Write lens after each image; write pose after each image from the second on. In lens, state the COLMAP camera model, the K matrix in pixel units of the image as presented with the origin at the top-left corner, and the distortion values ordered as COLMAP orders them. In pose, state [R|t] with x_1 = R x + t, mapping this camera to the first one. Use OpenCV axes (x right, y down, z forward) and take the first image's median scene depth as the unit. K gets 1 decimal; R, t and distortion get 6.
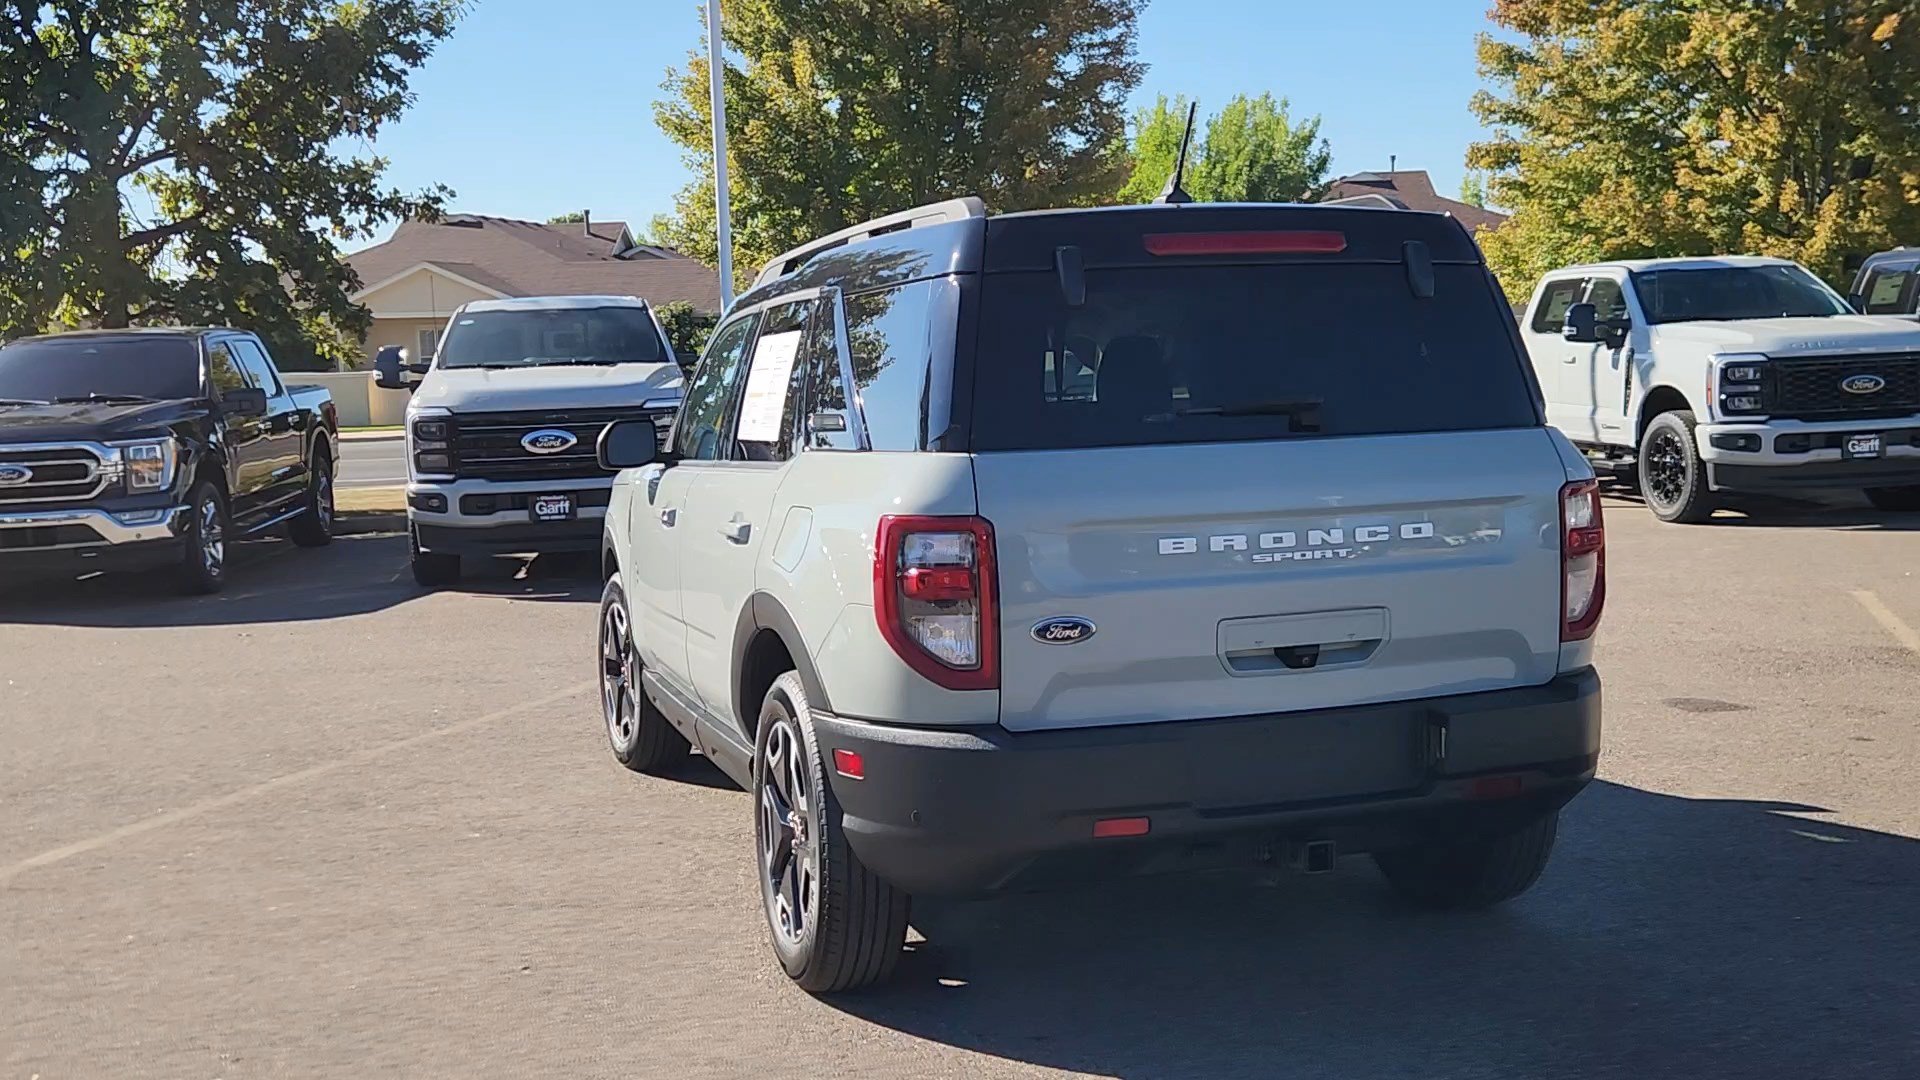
lens RADIAL K [[1916.2, 0, 943.5], [0, 1916.2, 533.2], [0, 0, 1]] dist [0.027943, 0.000000]
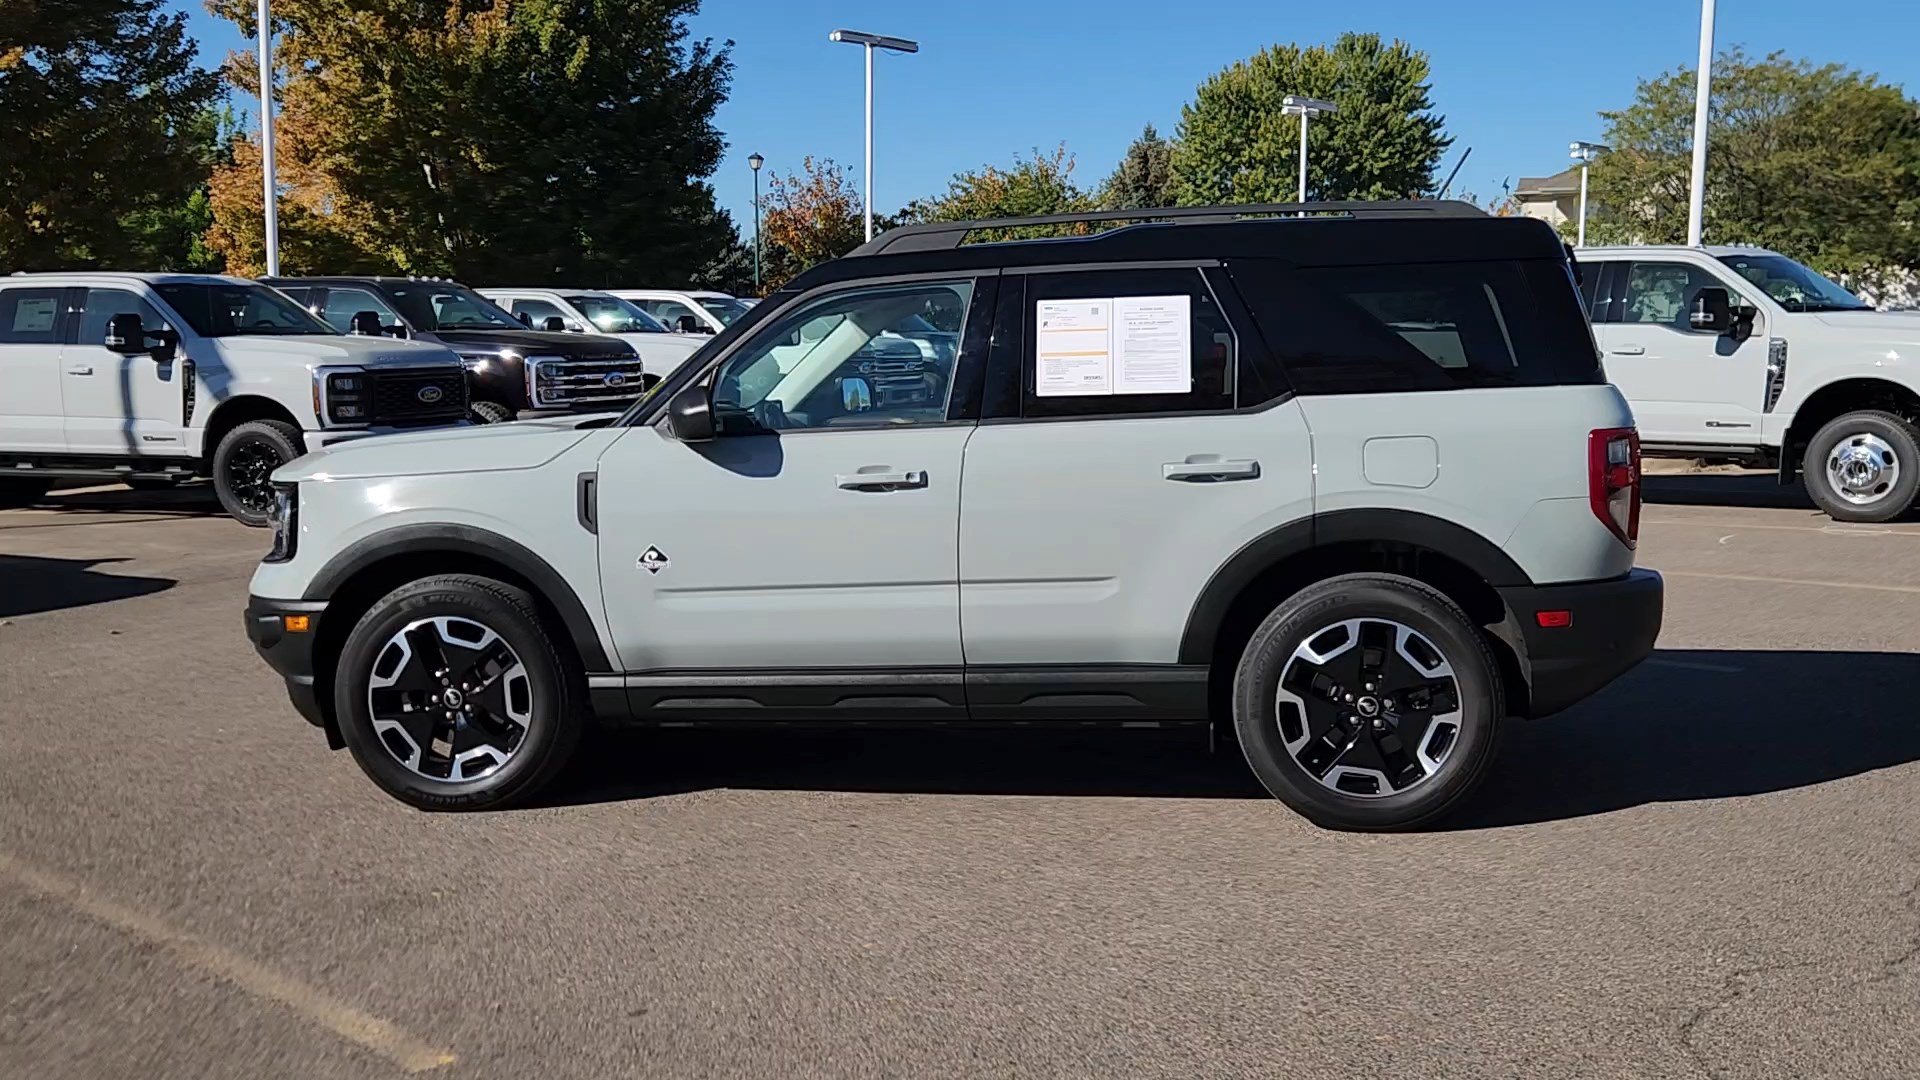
lens RADIAL K [[1916.2, 0, 945.9], [0, 1916.2, 526.1], [0, 0, 1]] dist [0.027943, 0.000000]
pose [[0.455216, -0.056753, 0.888570, -0.397179], [0.078017, 0.996671, 0.023689, -0.002598], [-0.886956, 0.058540, 0.458128, 0.211047]]
